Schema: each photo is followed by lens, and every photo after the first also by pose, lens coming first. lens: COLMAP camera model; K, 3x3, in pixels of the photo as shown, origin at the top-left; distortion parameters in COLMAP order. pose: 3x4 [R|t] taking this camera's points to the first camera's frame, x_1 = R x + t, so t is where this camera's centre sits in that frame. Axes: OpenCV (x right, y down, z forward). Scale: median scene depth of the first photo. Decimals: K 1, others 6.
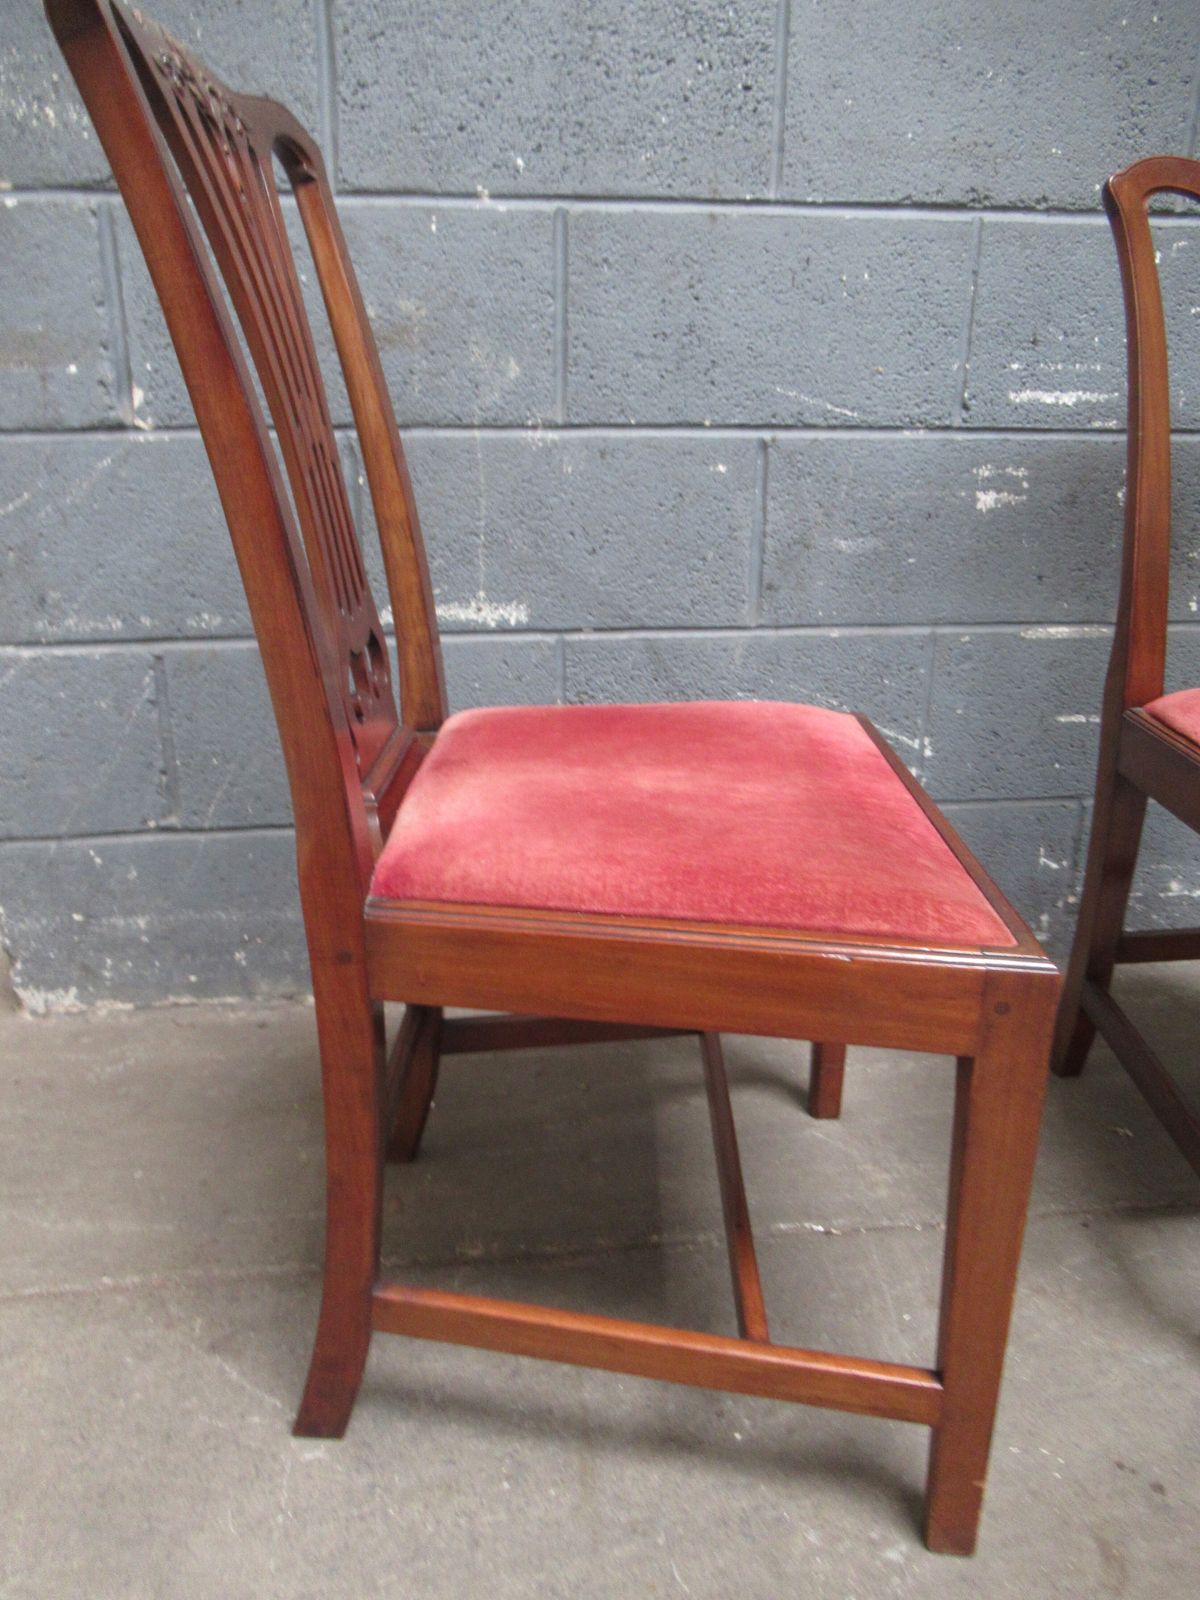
lens RADIAL K [[1210.3, 0, 586.2], [0, 1210.3, 776.8], [0, 0, 1]] dist [-0.006158, 0.006958]
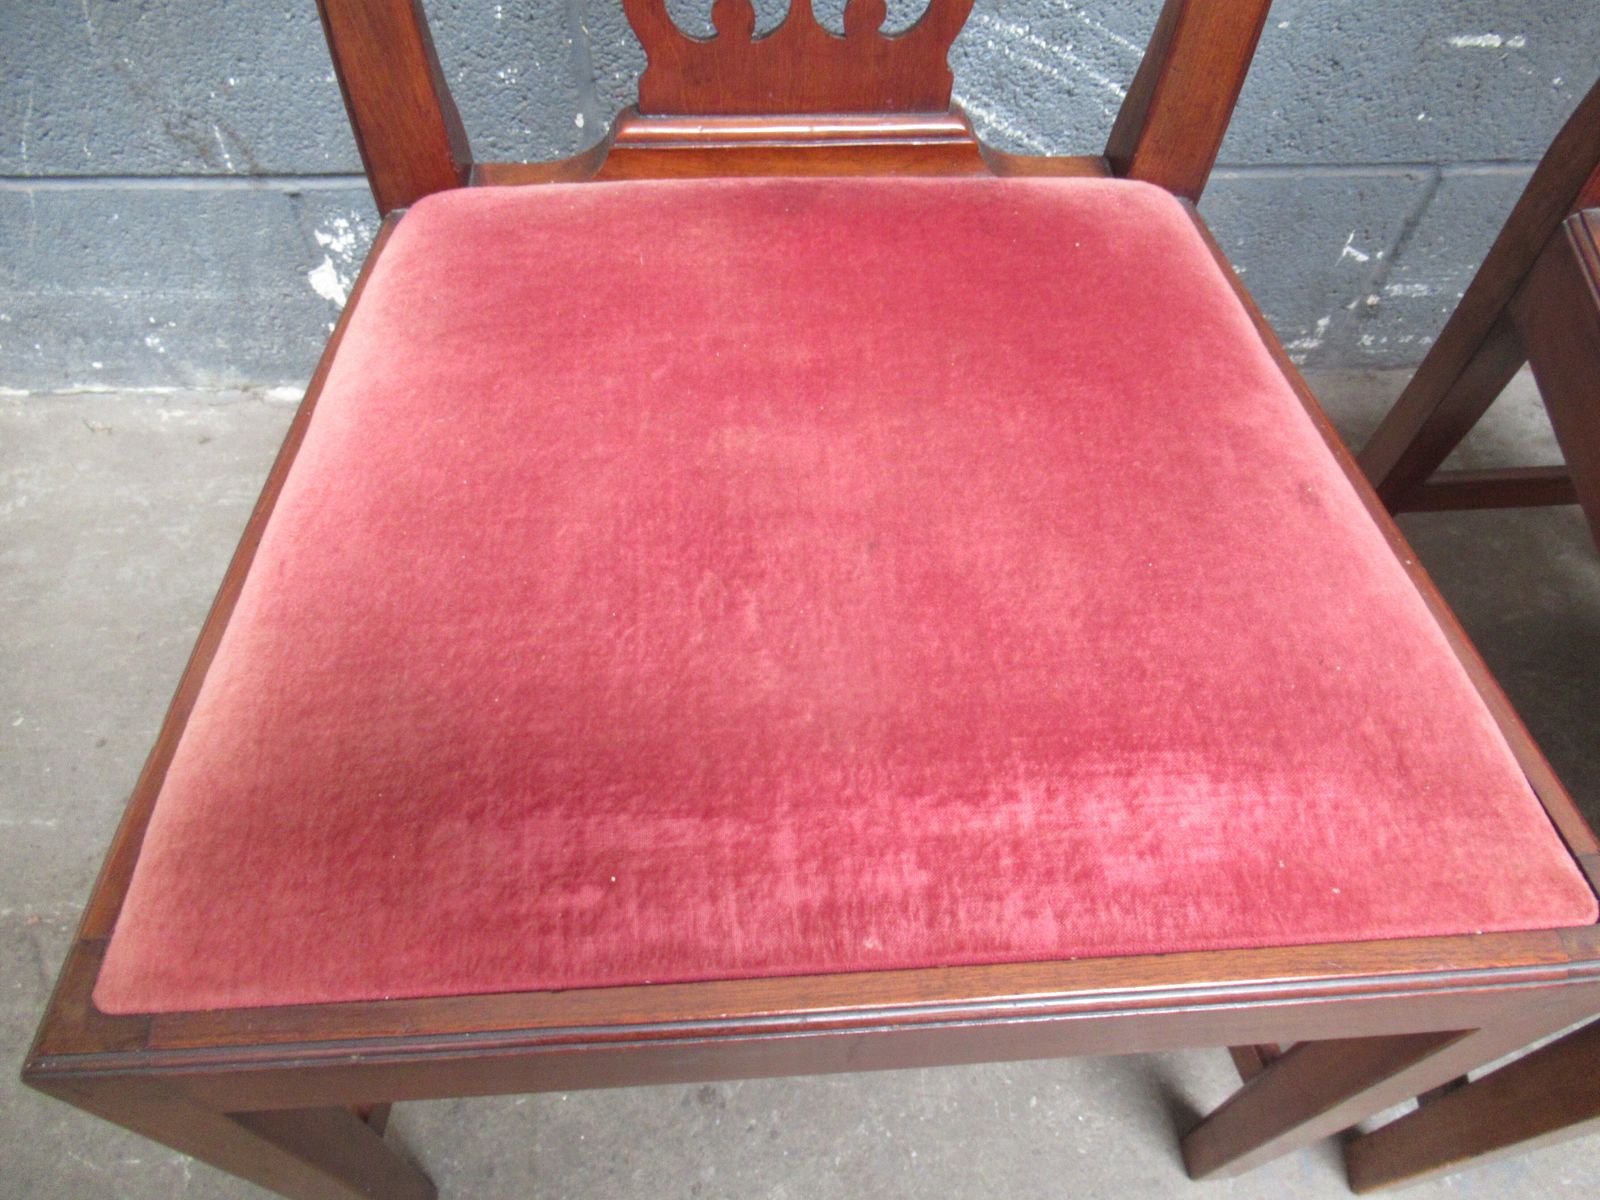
lens RADIAL K [[1210.3, 0, 776.4], [0, 1210.3, 610.1], [0, 0, 1]] dist [-0.006158, 0.006958]
pose [[0.998129, 0.060543, -0.008571, 0.100248], [-0.042478, 0.787371, 0.615014, -0.194708], [0.043983, -0.613499, 0.788470, 0.405204]]
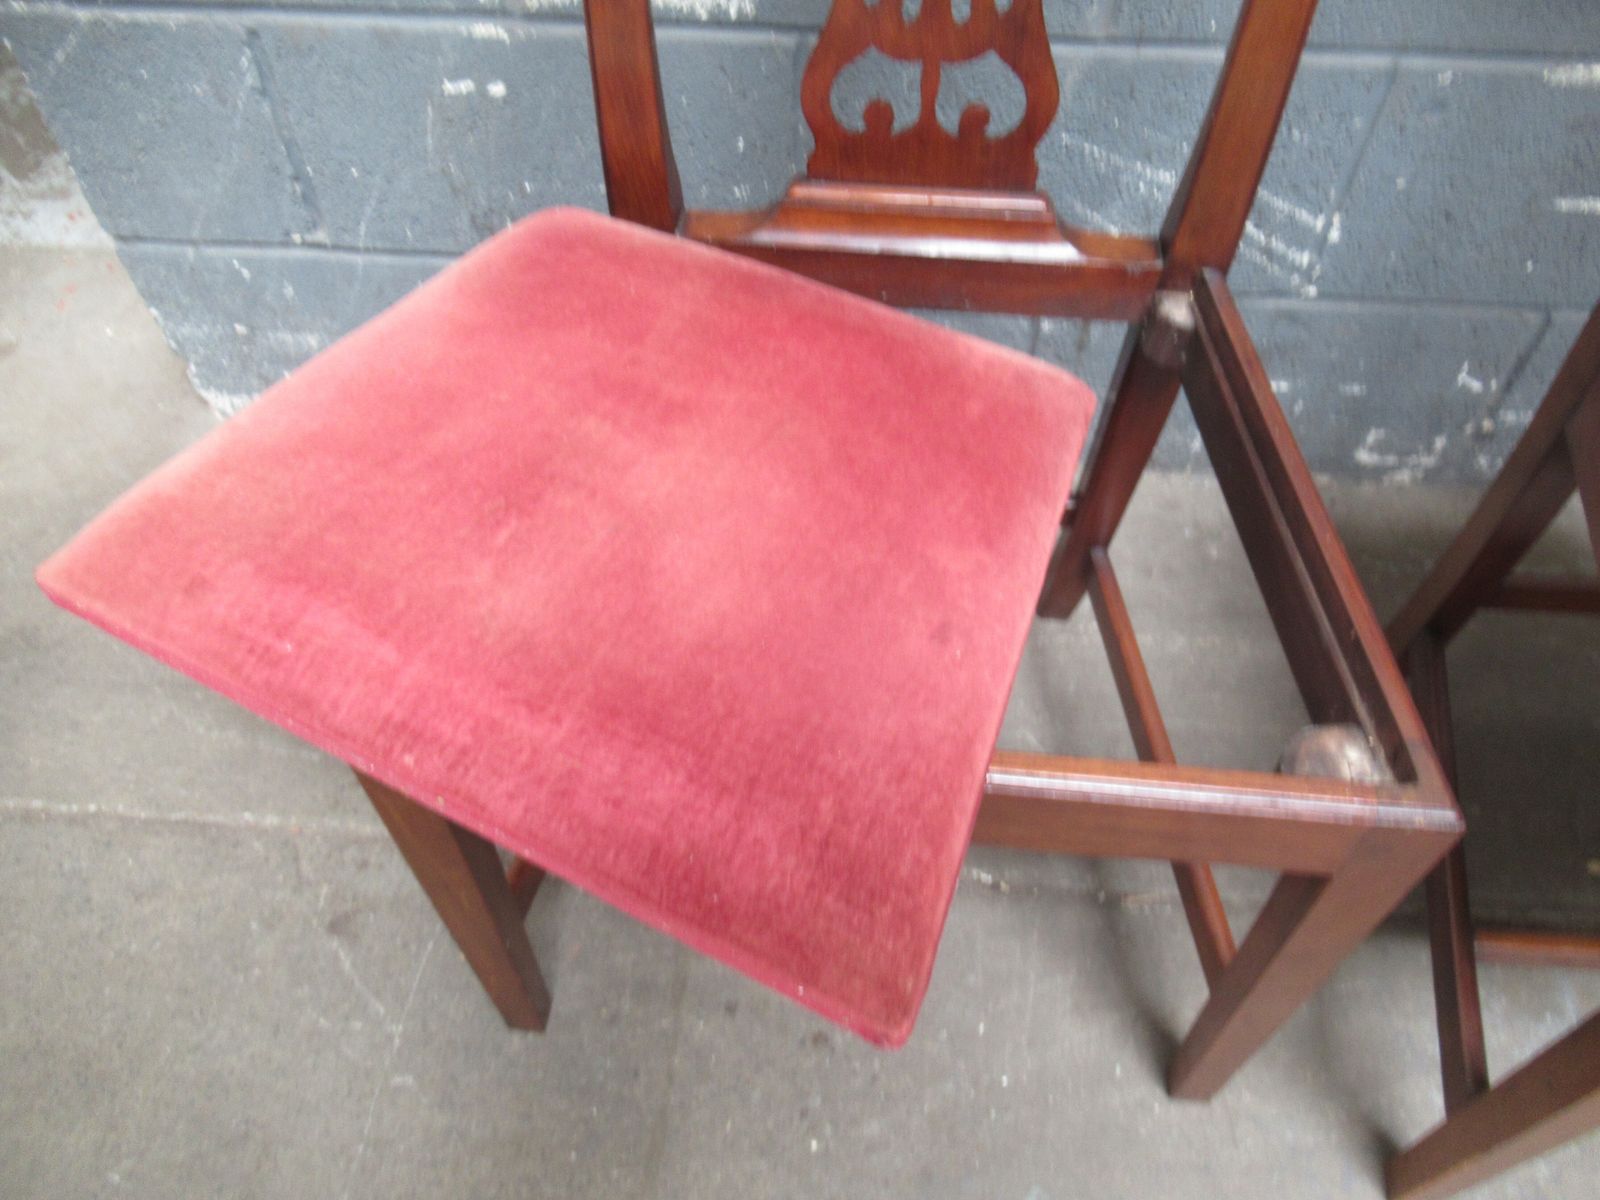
lens RADIAL K [[1210.3, 0, 767.6], [0, 1210.3, 606.4], [0, 0, 1]] dist [-0.006158, 0.006958]
pose [[0.978522, 0.152397, -0.138816, 0.104601], [-0.049211, 0.826621, 0.560603, -0.239018], [0.200183, -0.541731, 0.816366, 0.285283]]
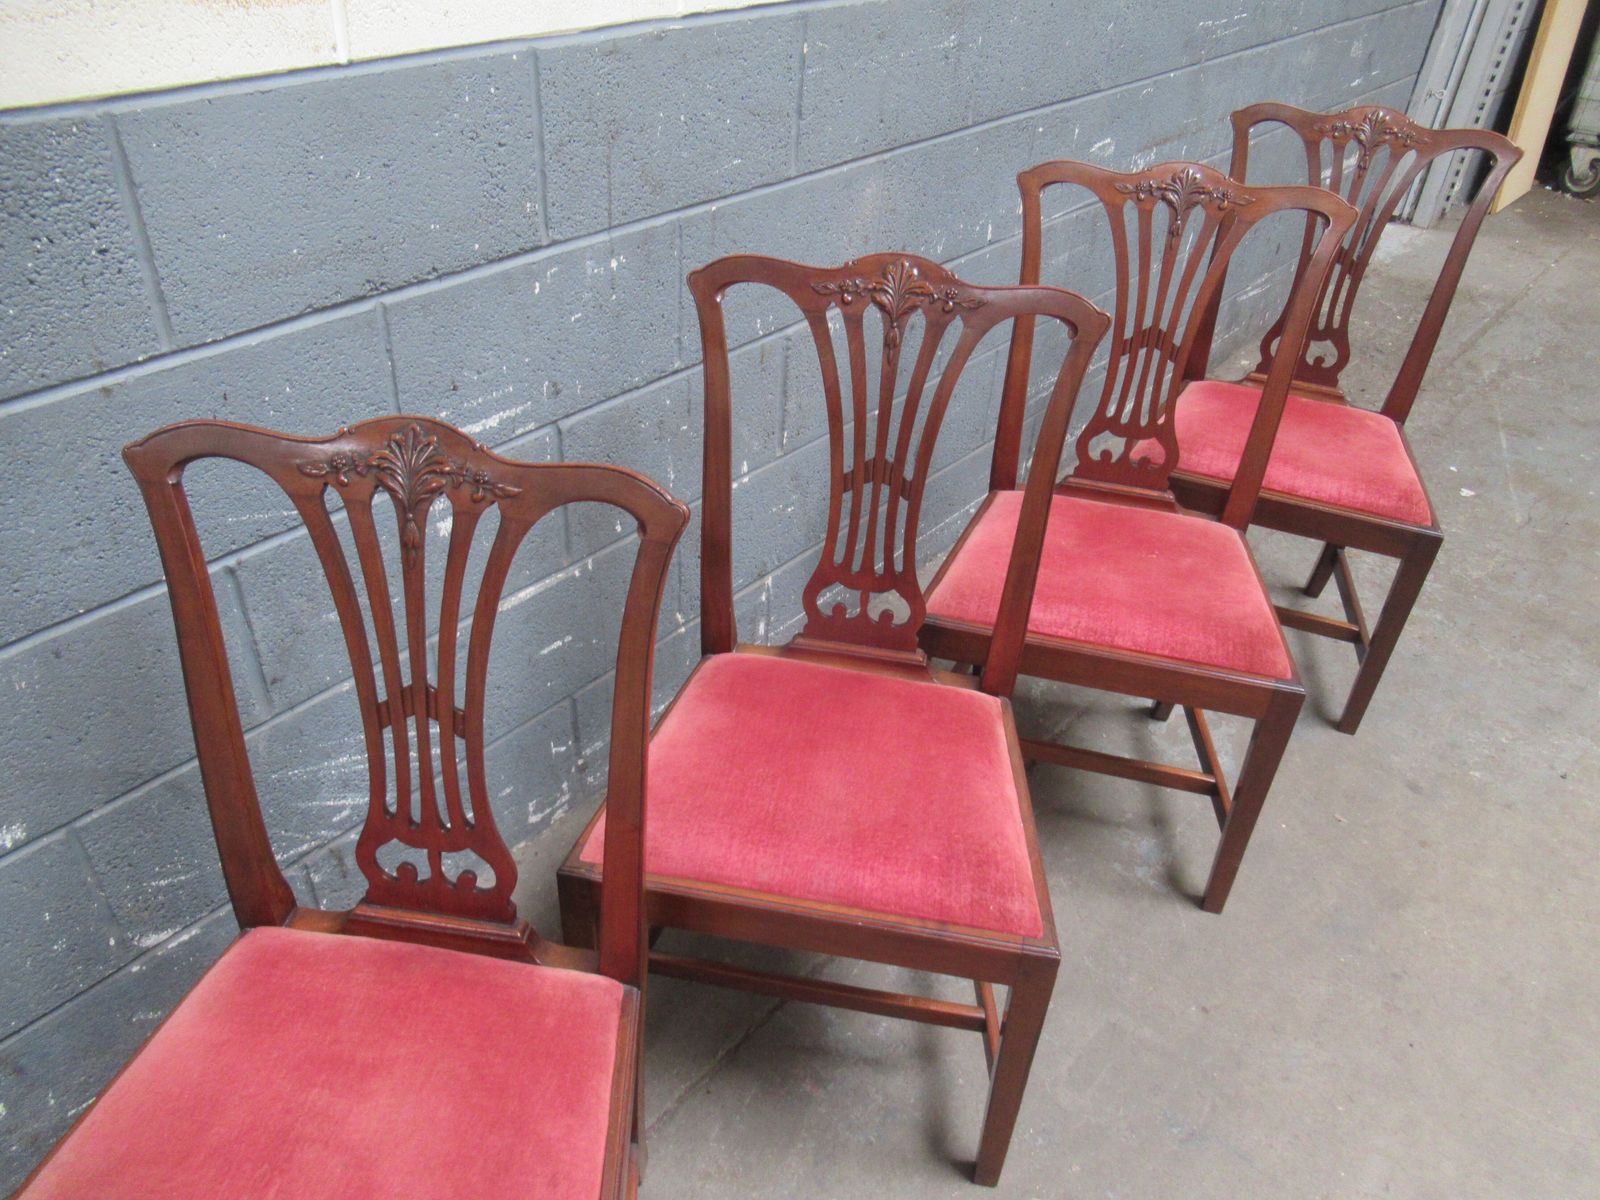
lens RADIAL K [[1211.3, 0, 775.4], [0, 1211.3, 608.1], [0, 0, 1]] dist [-0.002286, -0.001442]
pose [[0.735872, -0.374647, 0.564031, -0.084627], [0.185030, 0.912541, 0.364737, -0.515050], [-0.651349, -0.164037, 0.740835, 0.017140]]
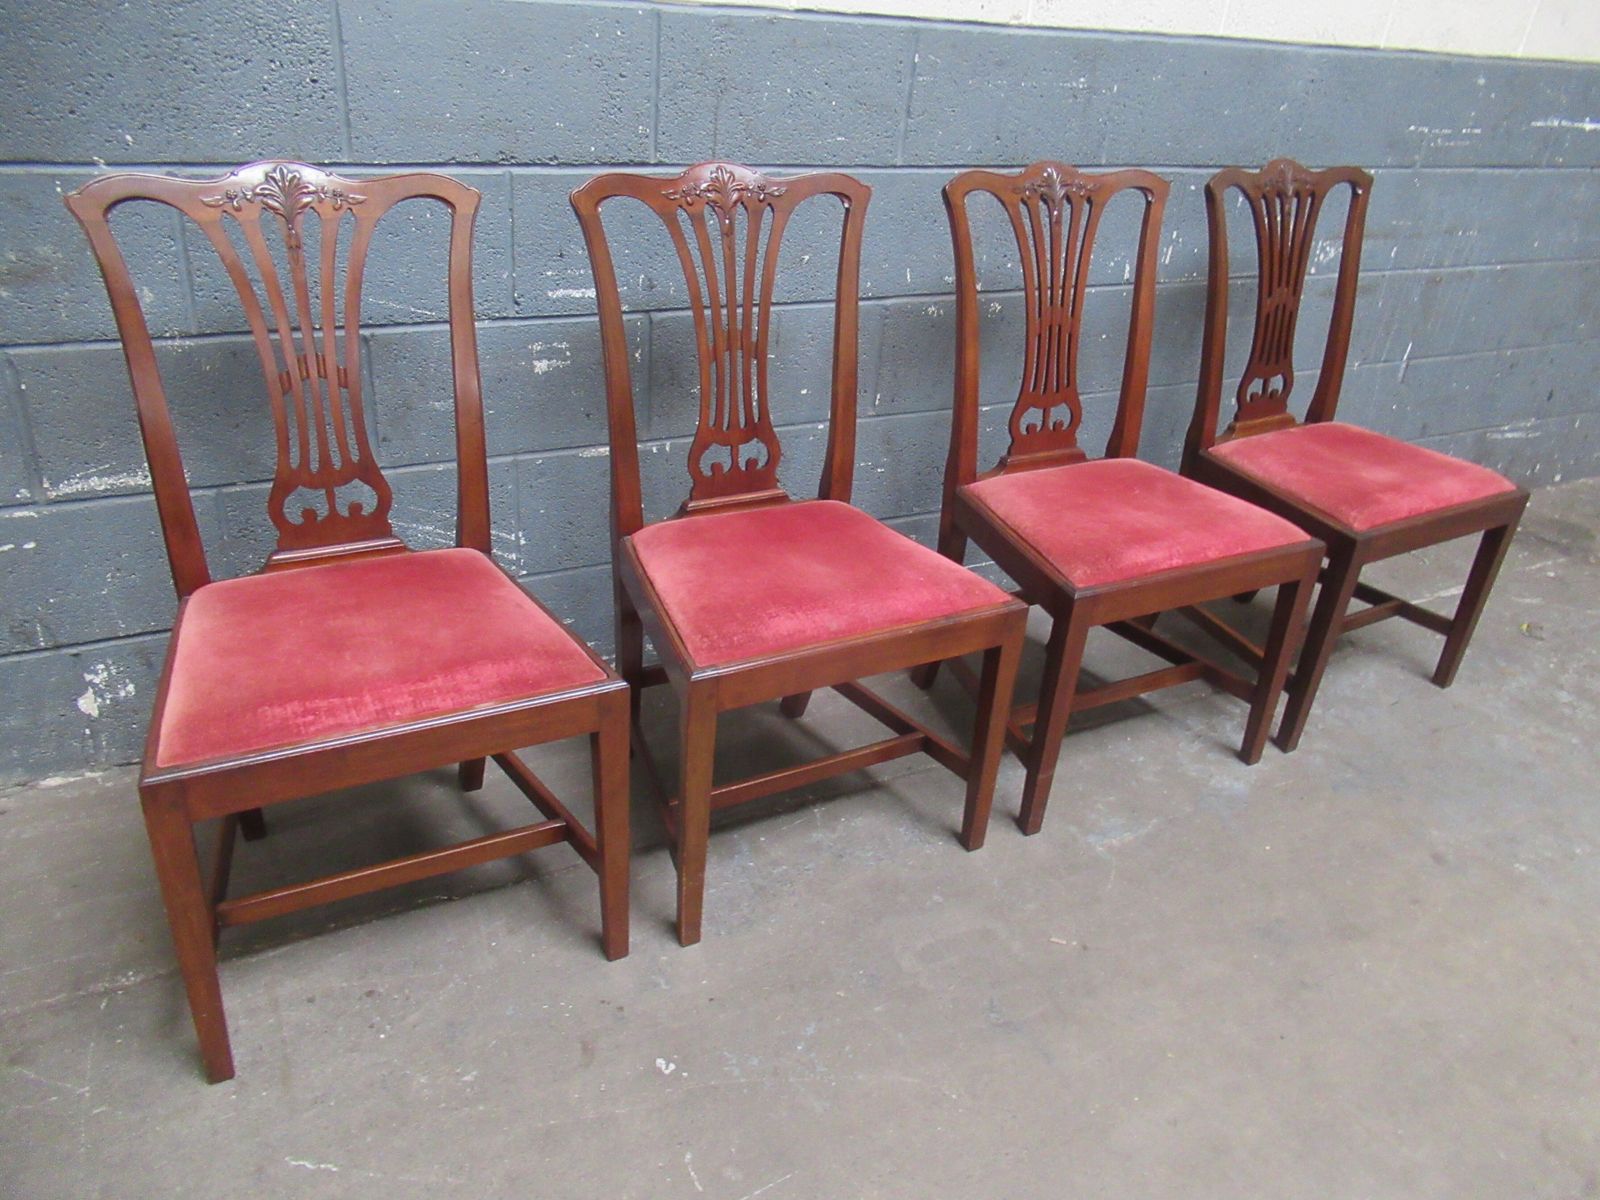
lens RADIAL K [[1210.3, 0, 761.9], [0, 1210.3, 595.1], [0, 0, 1]] dist [-0.006158, 0.006958]
pose [[0.939077, -0.109040, 0.325951, 0.092685], [0.050542, 0.981843, 0.182840, -0.219527], [-0.339970, -0.155227, 0.927537, -0.417839]]
